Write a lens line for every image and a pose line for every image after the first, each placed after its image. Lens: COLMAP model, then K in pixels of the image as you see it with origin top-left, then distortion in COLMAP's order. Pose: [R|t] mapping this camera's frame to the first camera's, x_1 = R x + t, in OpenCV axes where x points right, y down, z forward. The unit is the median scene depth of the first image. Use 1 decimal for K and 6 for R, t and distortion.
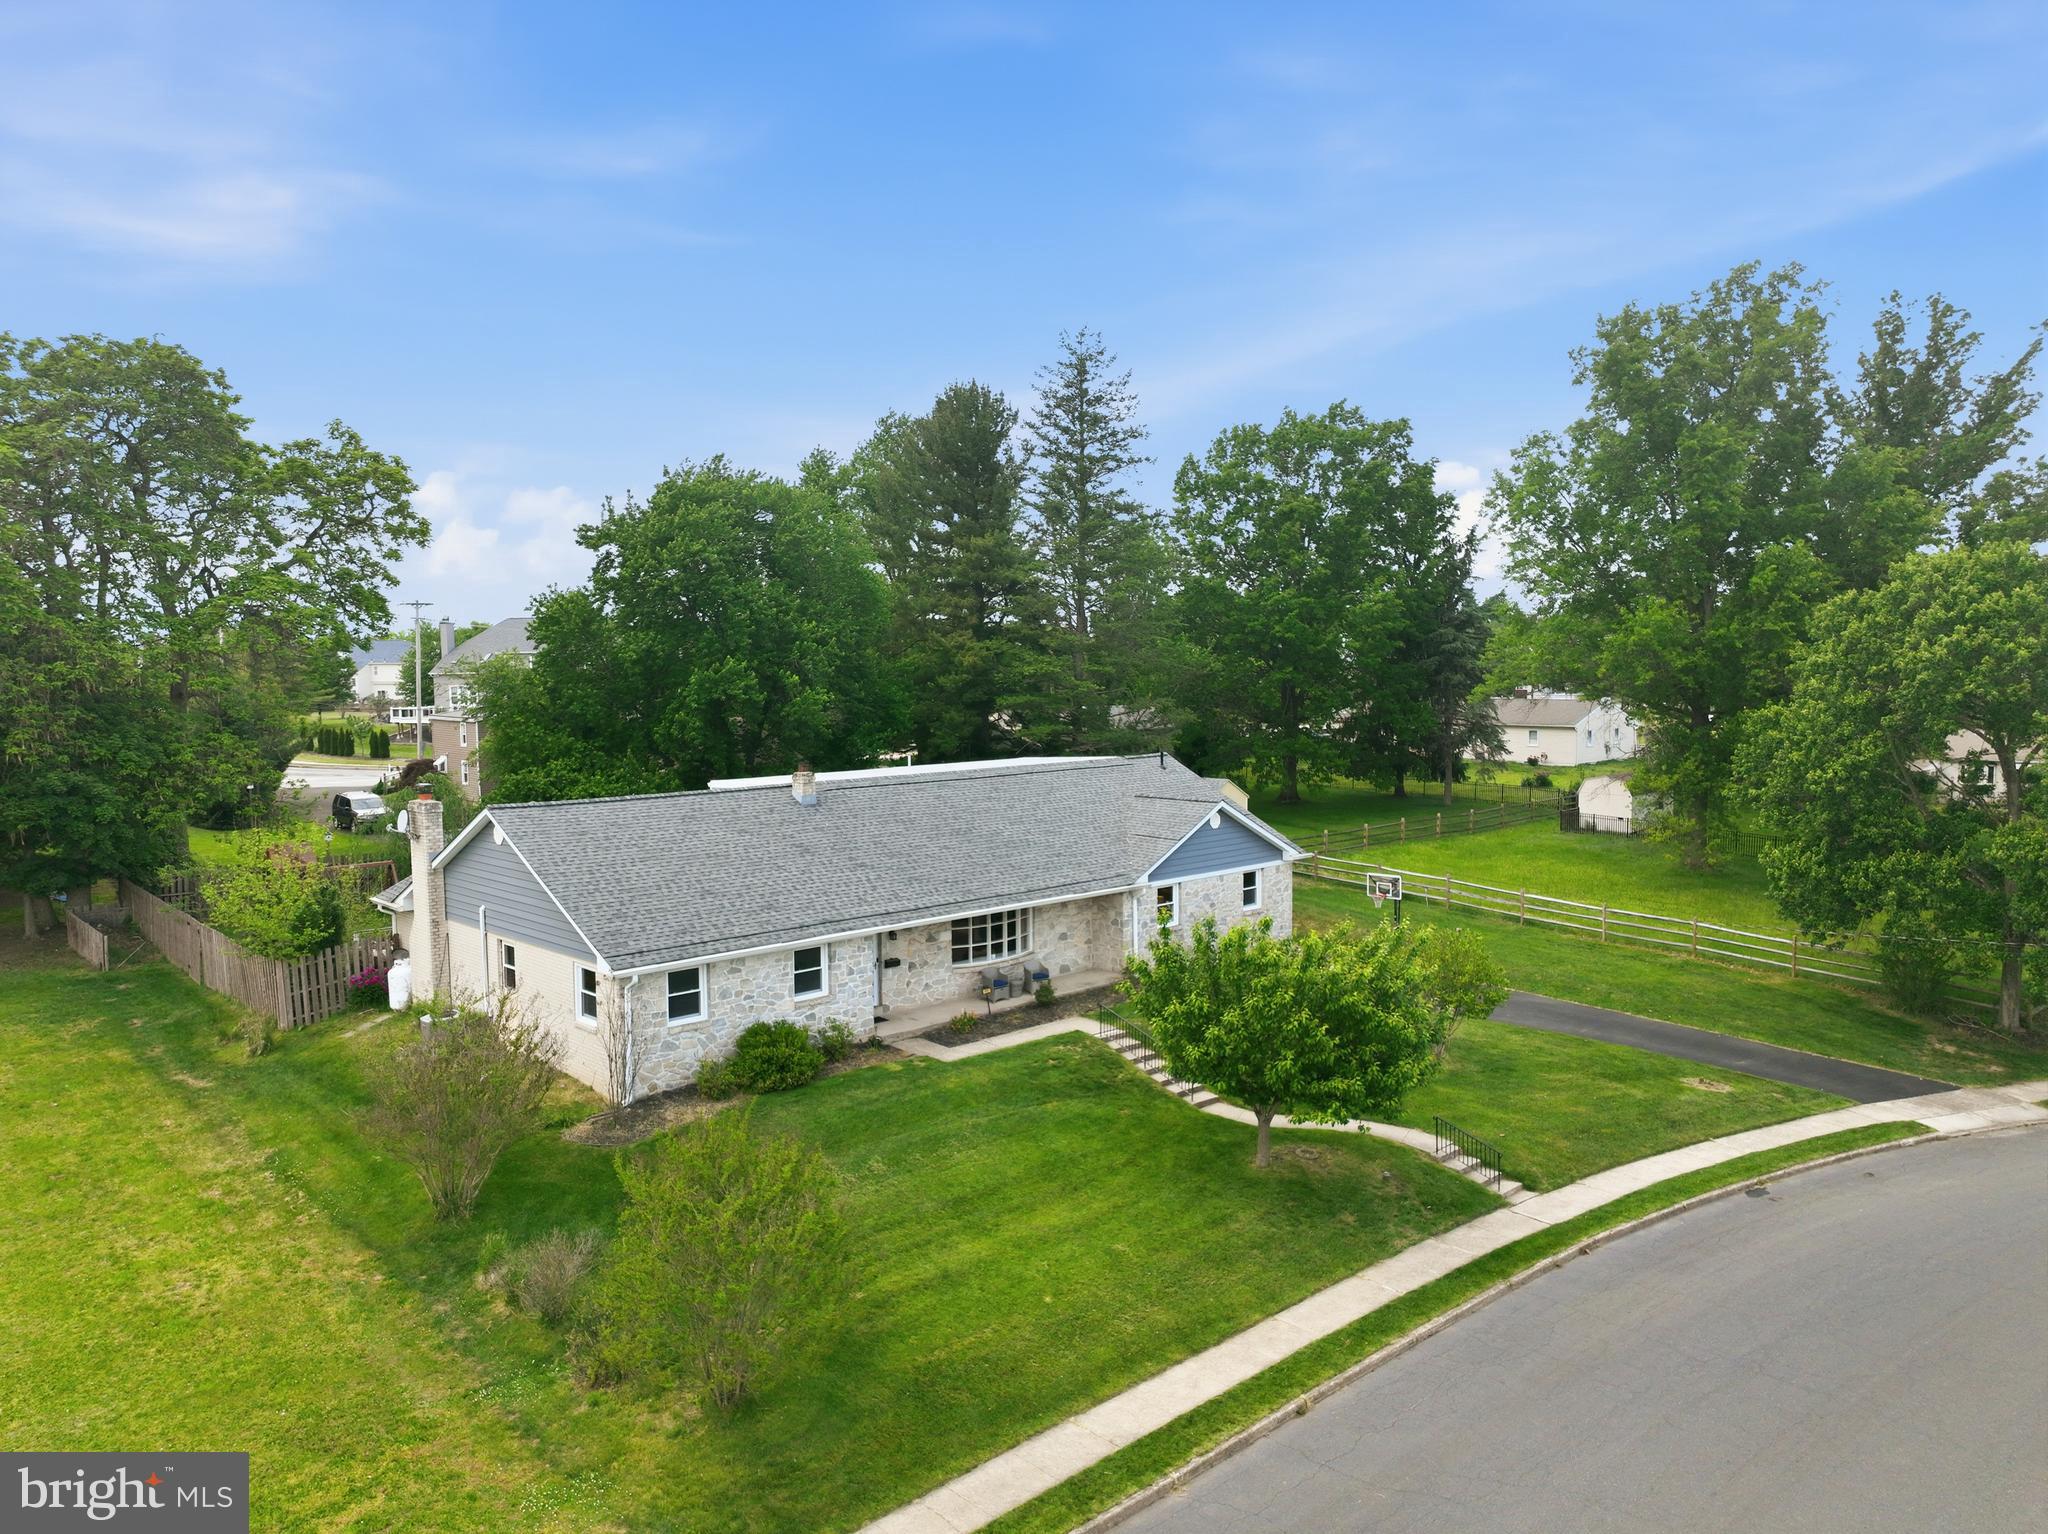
lens RADIAL K [[1430.5, 0, 1024.0], [0, 1430.5, 767.0], [0, 0, 1]] dist [0.015117, 0.002697]
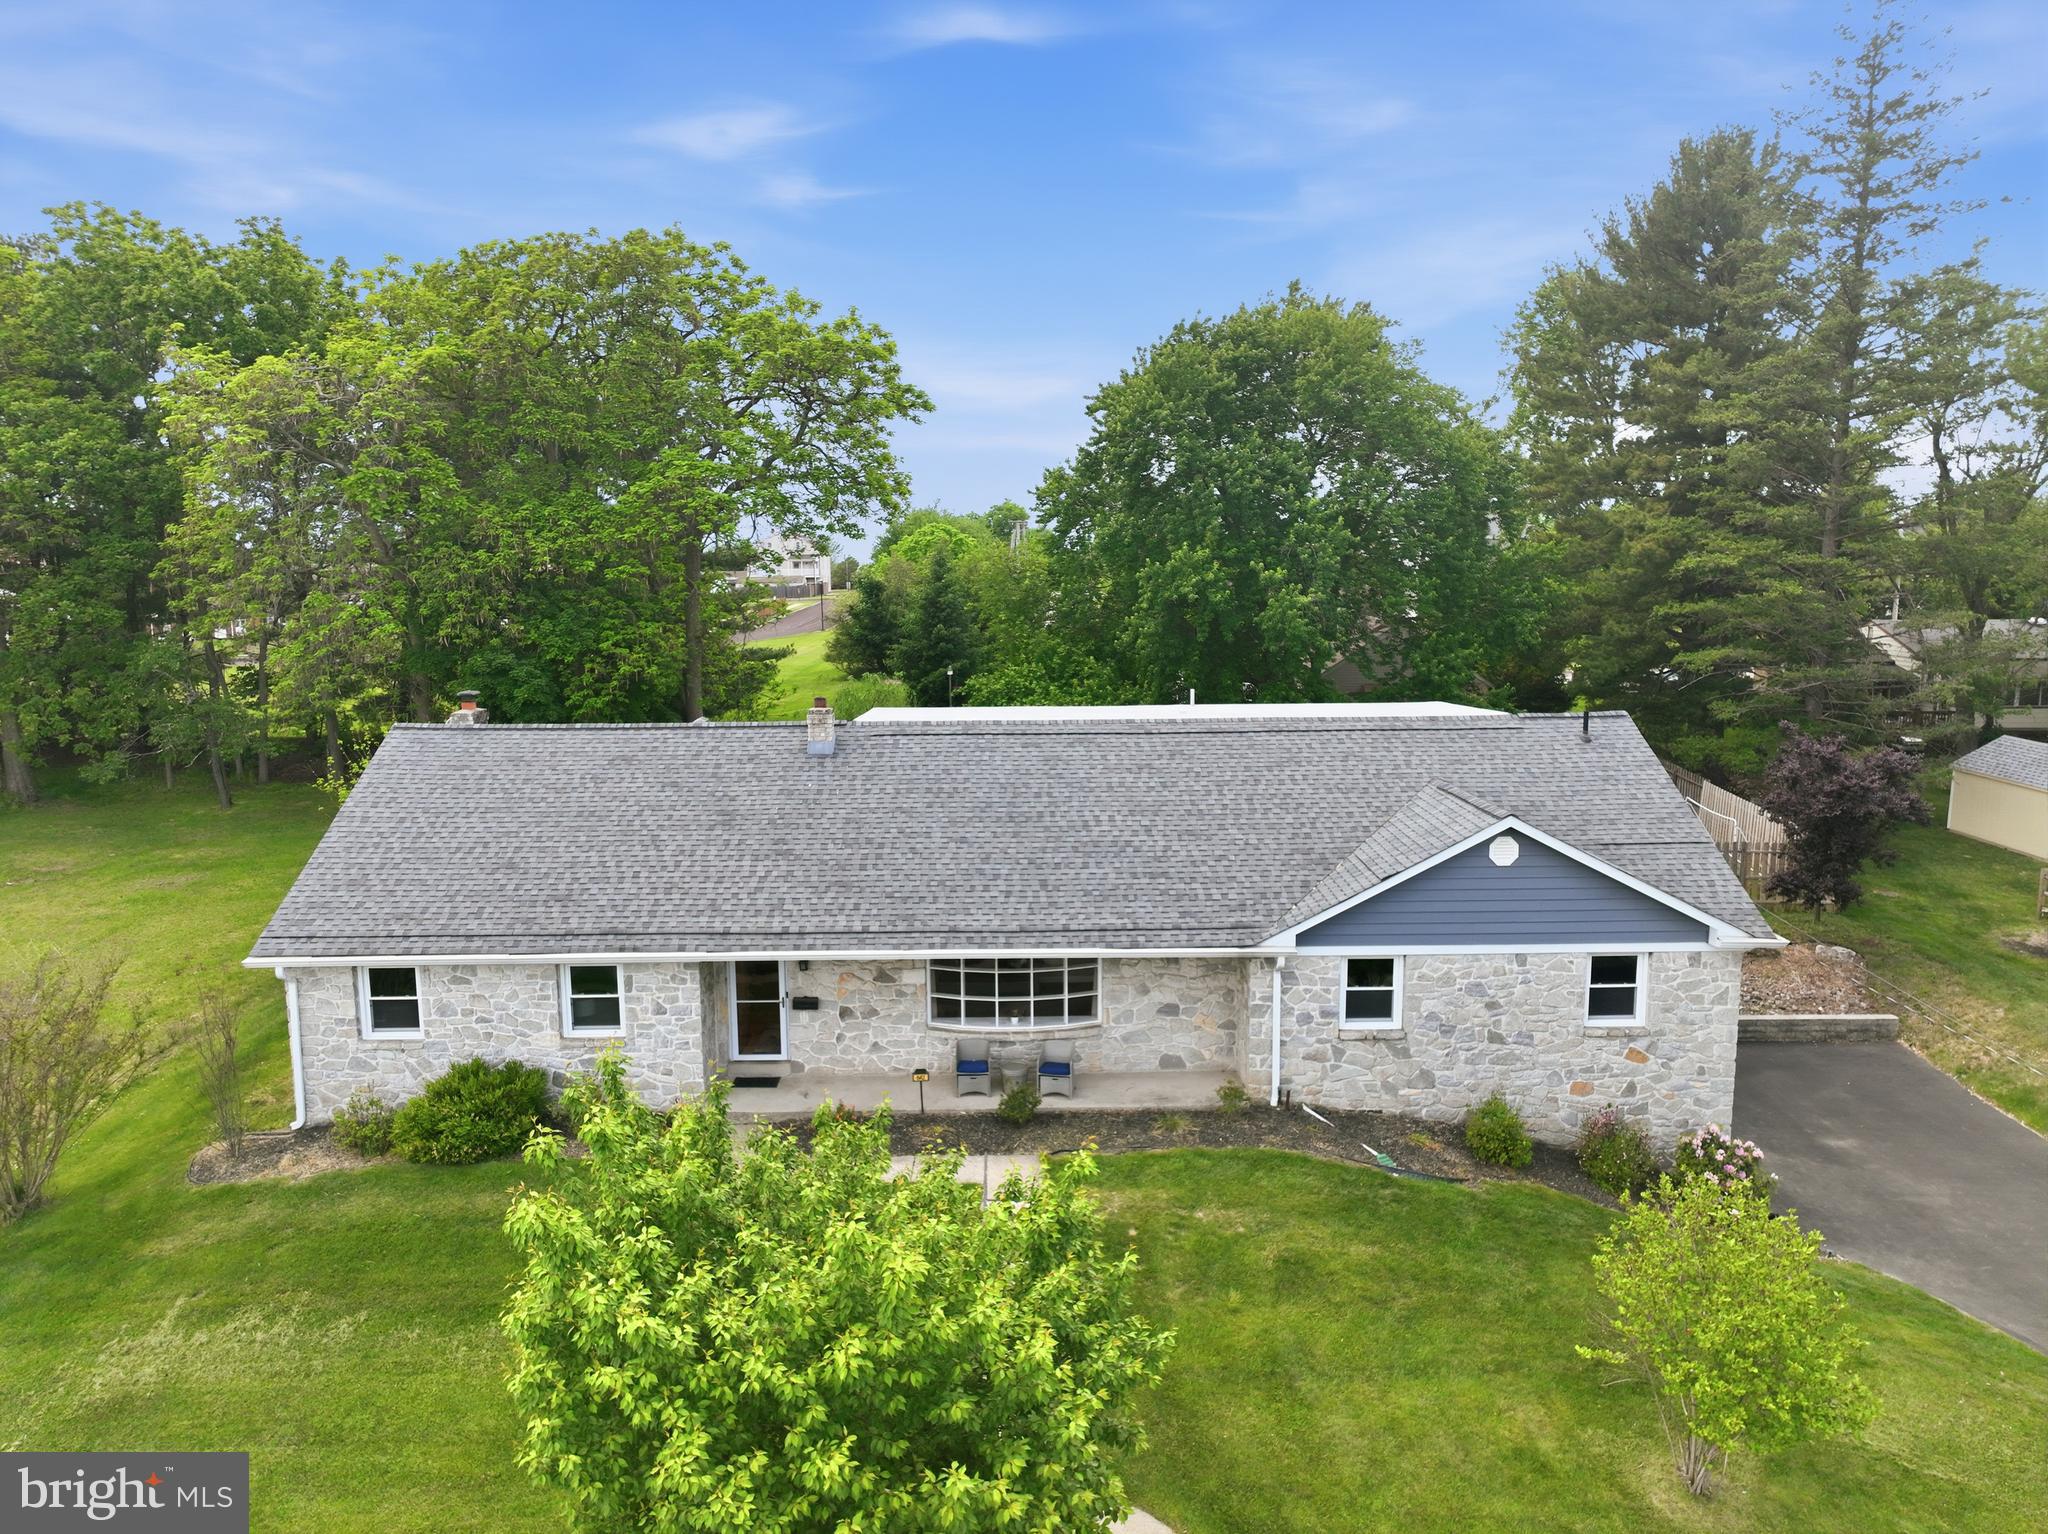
lens RADIAL K [[1430.5, 0, 1024.0], [0, 1430.5, 767.0], [0, 0, 1]] dist [0.015117, 0.002697]
pose [[0.732231, 0.100925, -0.673537, 0.416890], [-0.048209, 0.994159, 0.096558, -0.042404], [0.679348, -0.038232, 0.732820, 0.571568]]
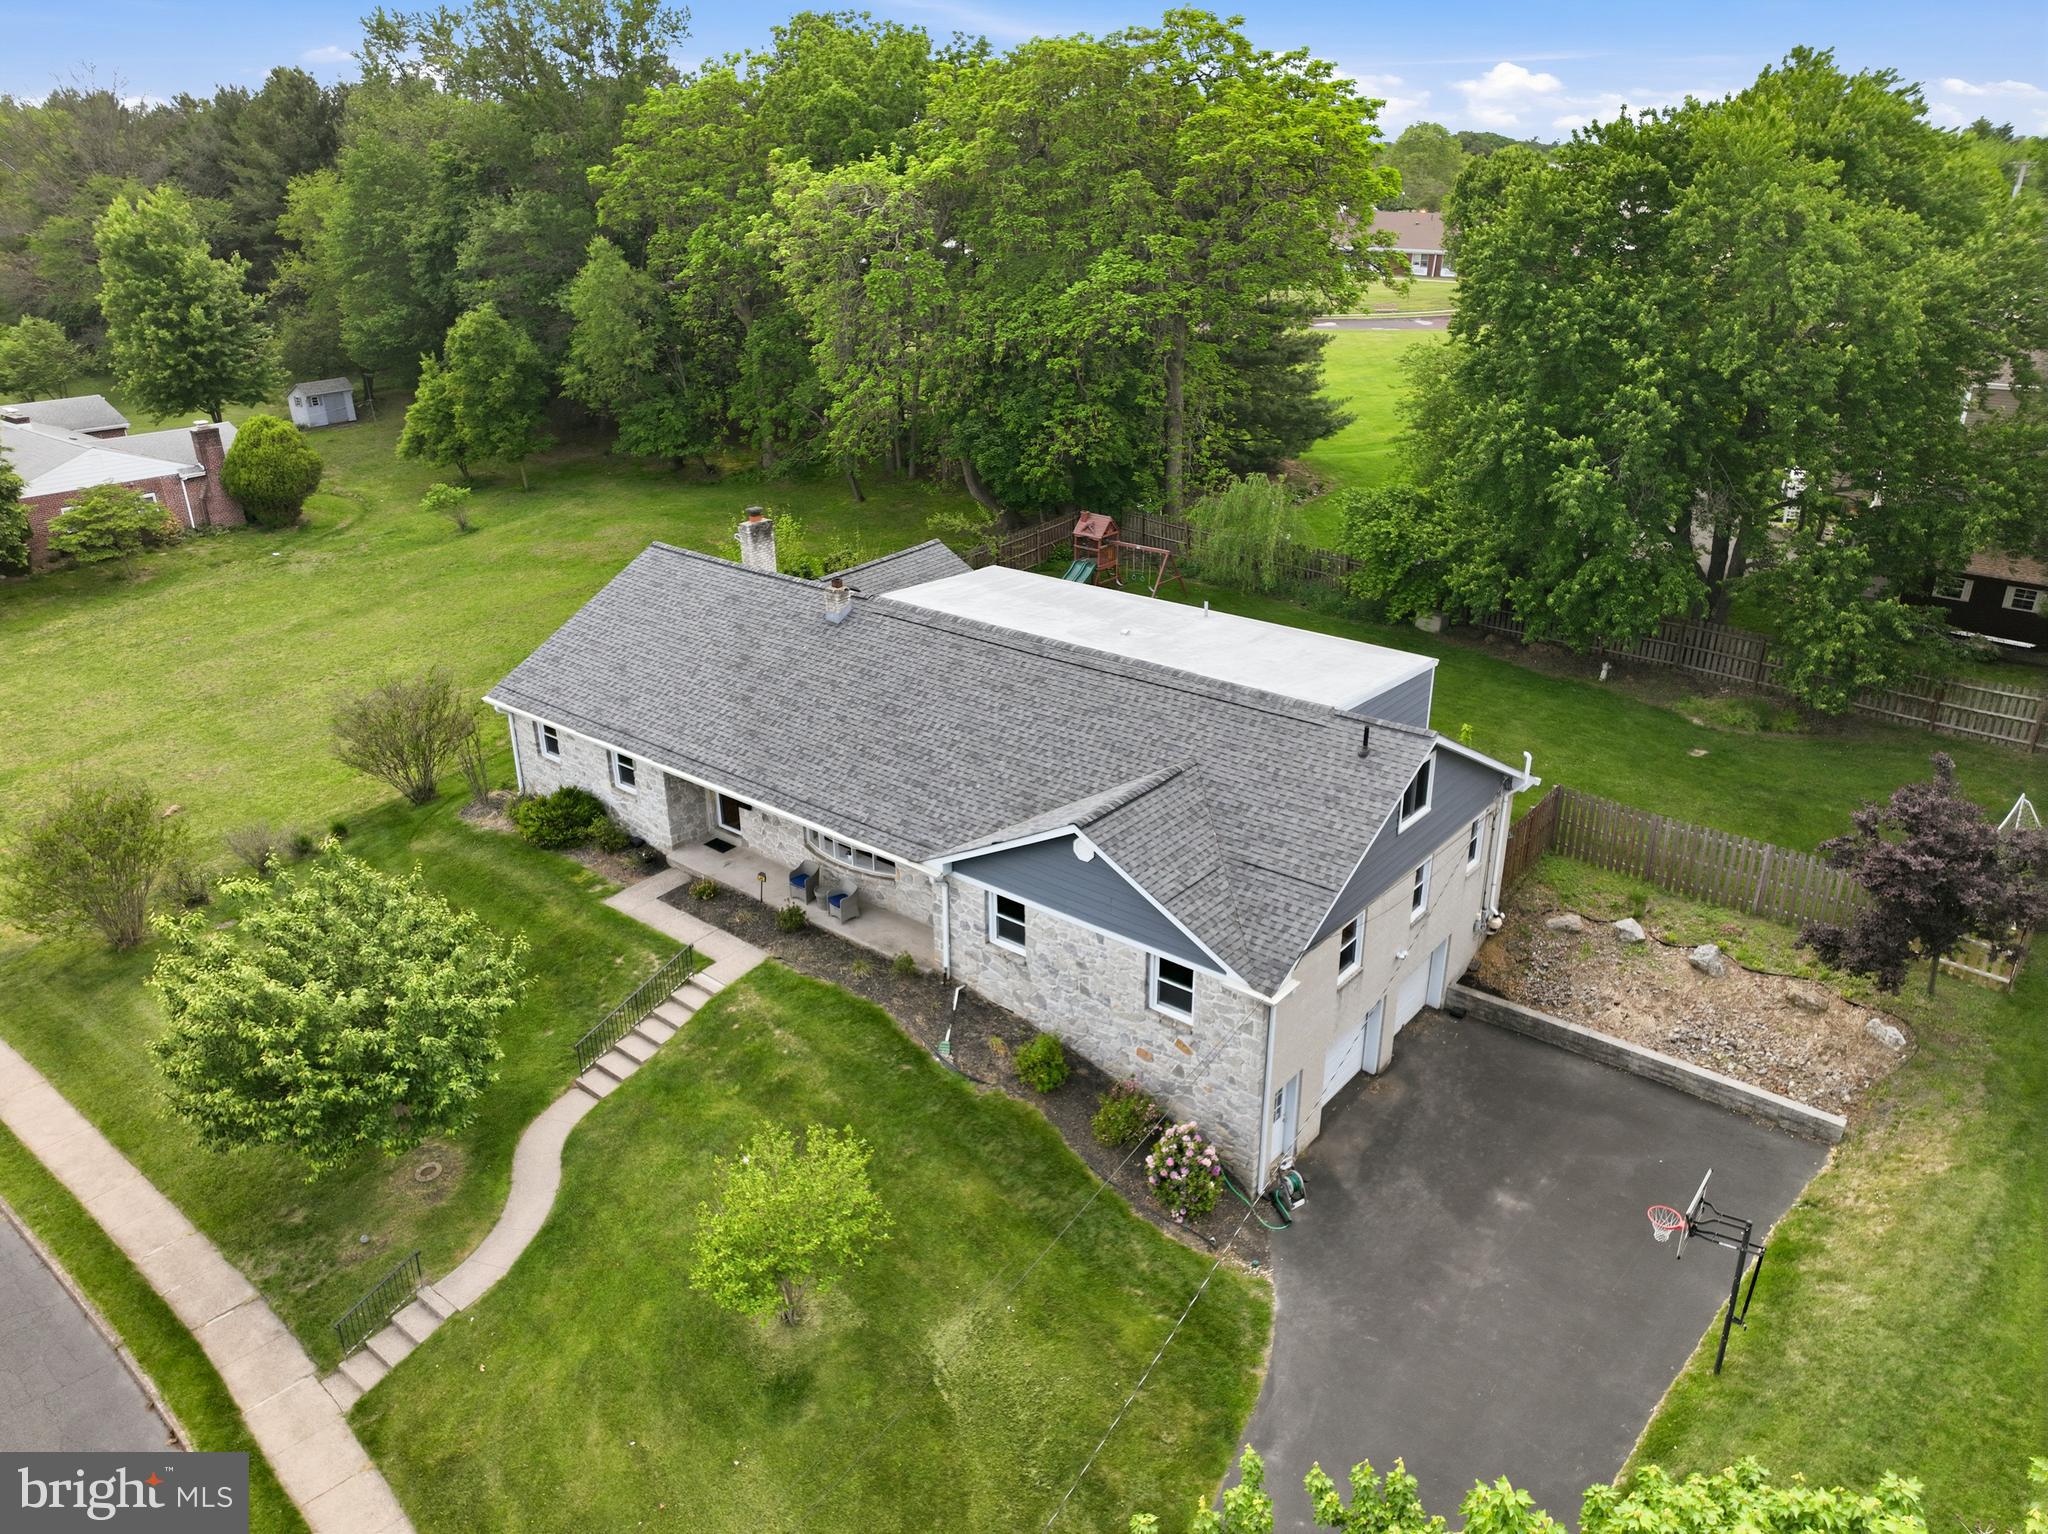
lens RADIAL K [[1430.5, 0, 1024.0], [0, 1430.5, 767.0], [0, 0, 1]] dist [0.015117, 0.002697]
pose [[0.128521, 0.401251, -0.906907, 0.790501], [-0.065381, 0.915930, 0.395978, -0.278752], [0.989549, 0.008403, 0.143950, 1.029892]]
